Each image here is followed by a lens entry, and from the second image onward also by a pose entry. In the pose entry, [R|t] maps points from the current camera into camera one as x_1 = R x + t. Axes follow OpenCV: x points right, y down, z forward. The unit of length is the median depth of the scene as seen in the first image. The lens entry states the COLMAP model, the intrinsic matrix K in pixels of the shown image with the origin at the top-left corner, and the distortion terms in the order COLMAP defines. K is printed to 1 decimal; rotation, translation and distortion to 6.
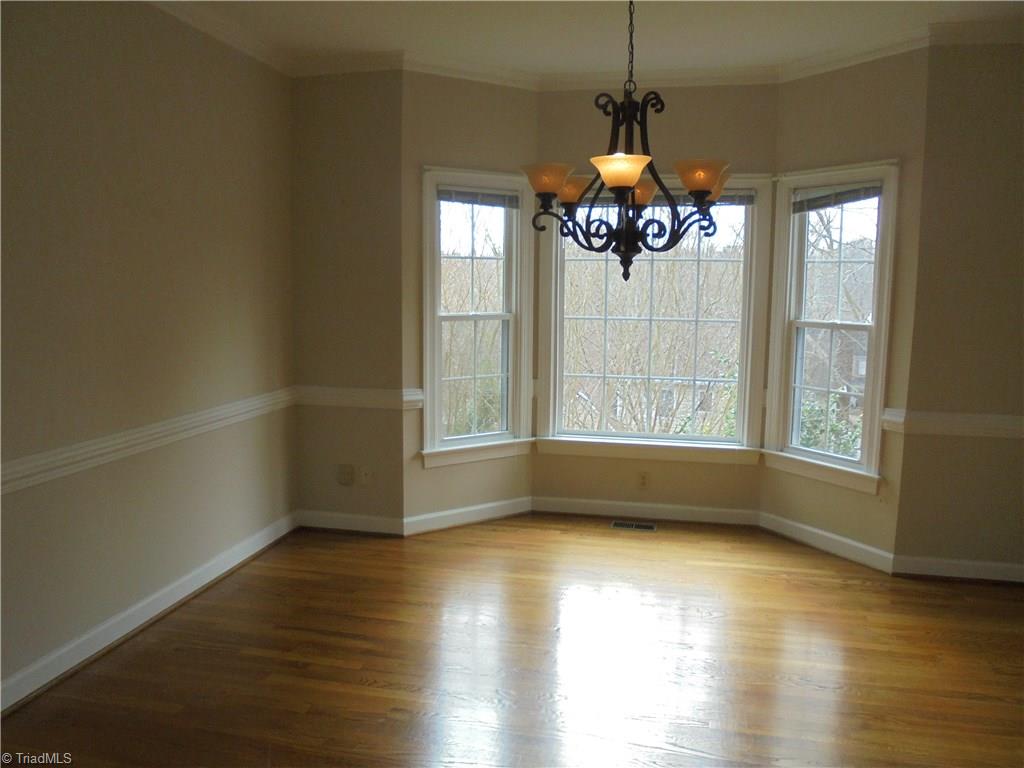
lens RADIAL K [[790.7, 0, 512.0], [0, 790.7, 384.0], [0, 0, 1]] dist [-0.082247, 0.039827]
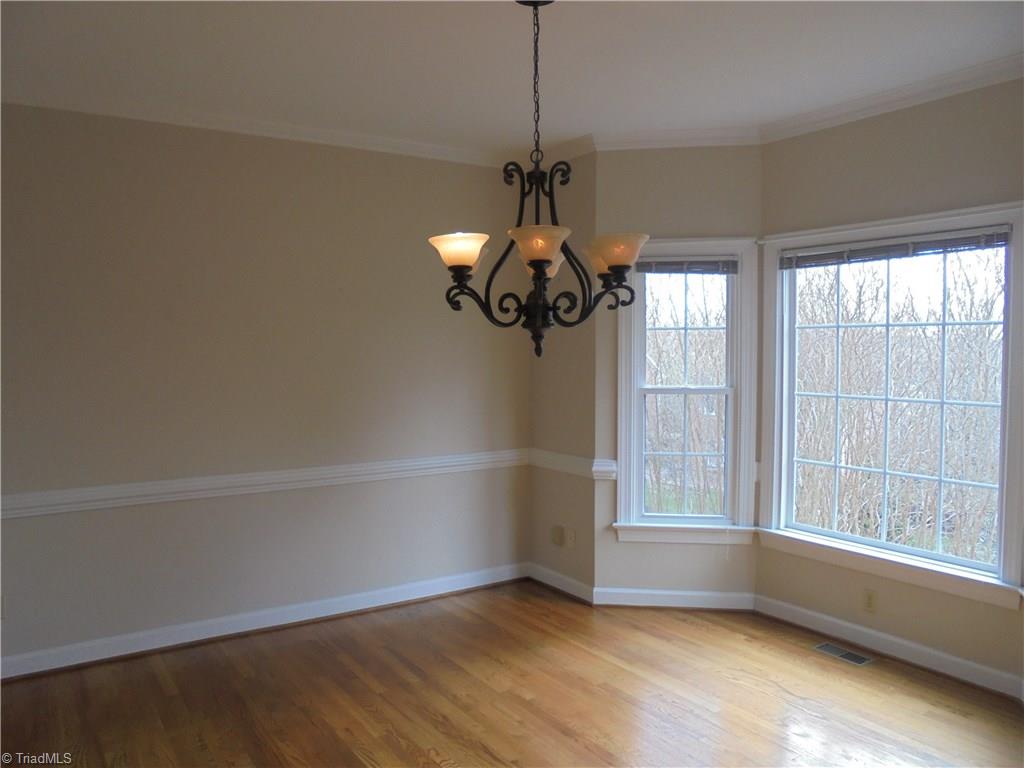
lens RADIAL K [[790.7, 0, 512.0], [0, 790.7, 384.0], [0, 0, 1]] dist [-0.082247, 0.039827]
pose [[0.735051, 0.026571, -0.677491, 0.458776], [-0.083067, 0.995233, -0.051091, -0.027821], [0.672904, 0.093832, 0.733754, 0.168303]]
